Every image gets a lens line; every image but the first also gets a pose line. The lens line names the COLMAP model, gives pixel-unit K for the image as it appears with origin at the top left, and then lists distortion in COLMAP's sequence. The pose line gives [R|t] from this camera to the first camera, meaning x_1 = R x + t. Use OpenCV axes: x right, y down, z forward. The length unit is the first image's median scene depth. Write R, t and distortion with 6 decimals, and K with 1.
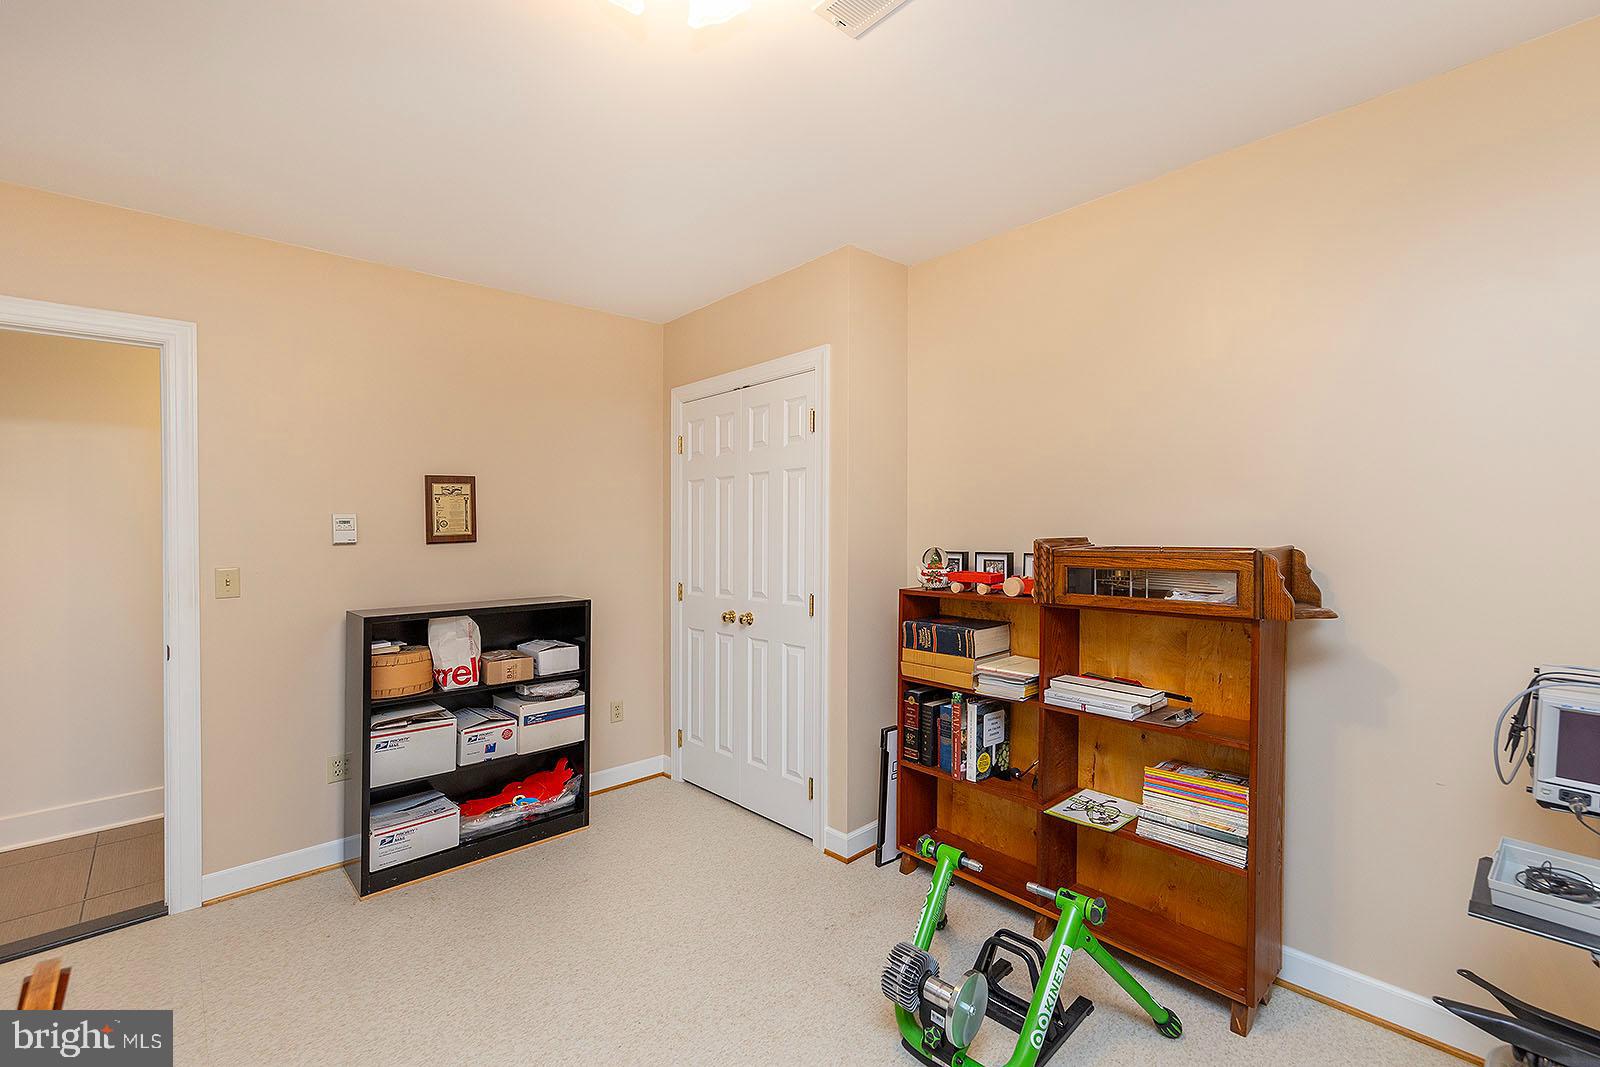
lens RADIAL K [[692.0, 0, 801.6], [0, 692.0, 527.3], [0, 0, 1]] dist [-0.001079, -0.000120]
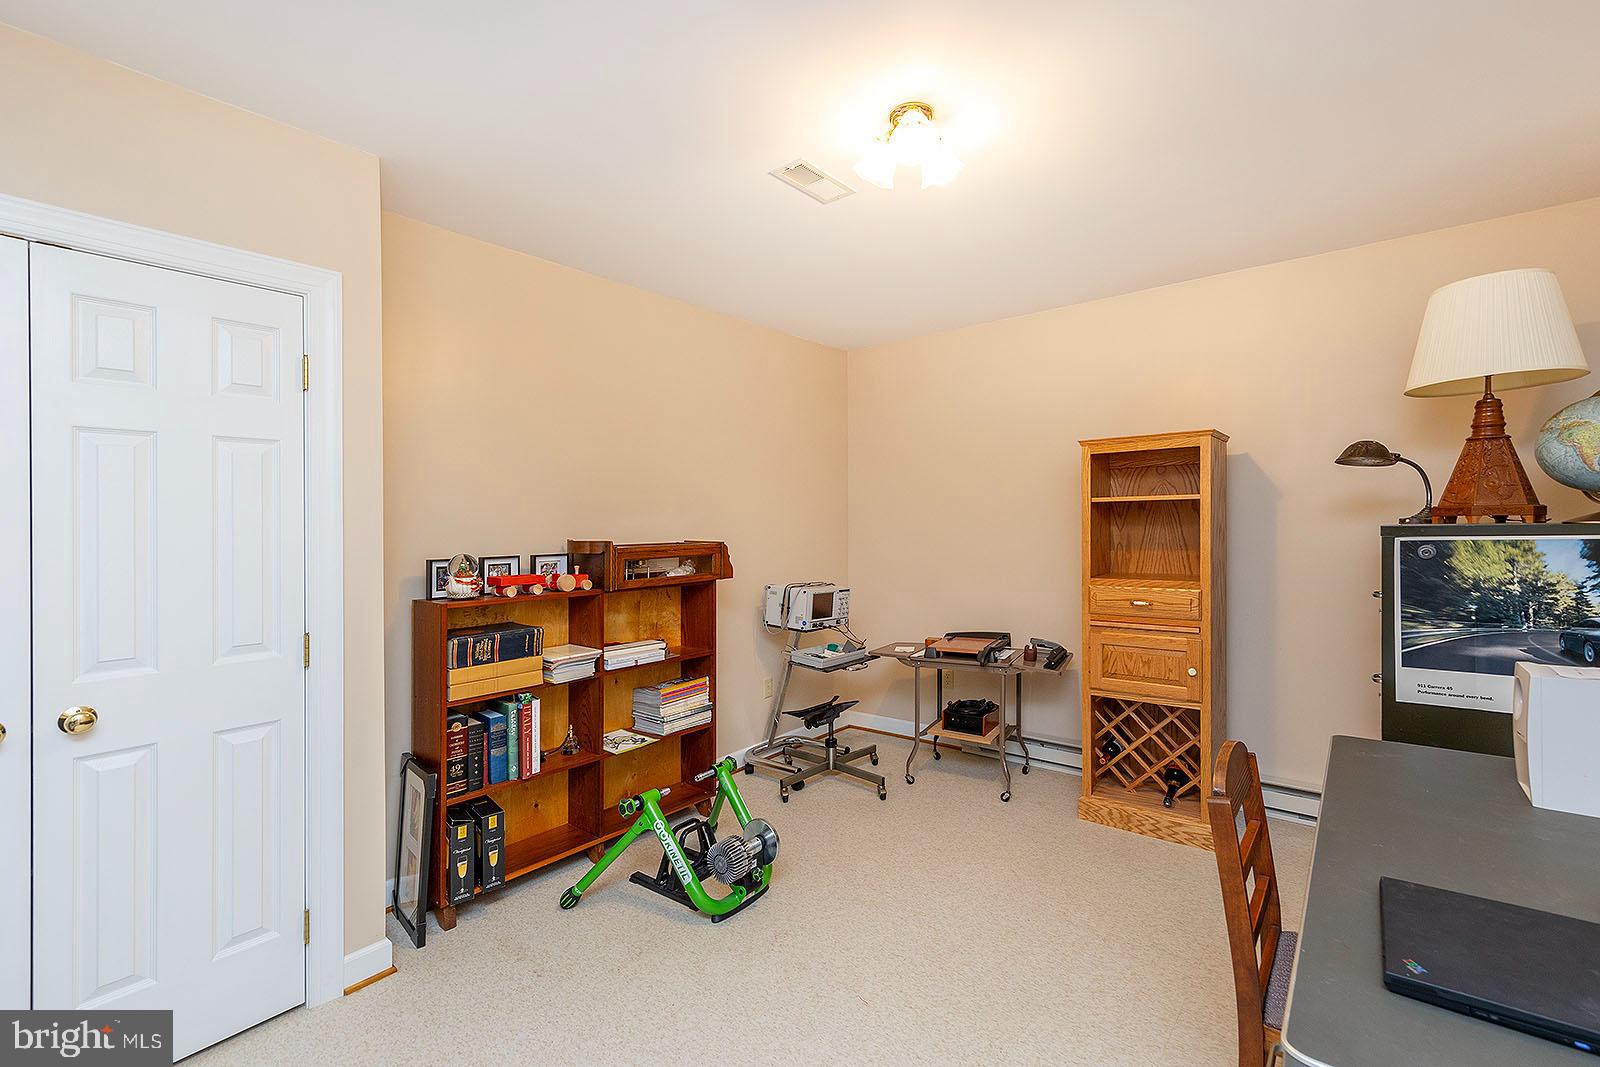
lens RADIAL K [[692.0, 0, 802.0], [0, 692.0, 532.5], [0, 0, 1]] dist [-0.001079, -0.000120]
pose [[-0.133841, 0.001110, 0.991002, -0.856578], [0.013983, 0.999902, 0.000769, 0.006554], [-0.990904, 0.013960, -0.133843, 0.740549]]
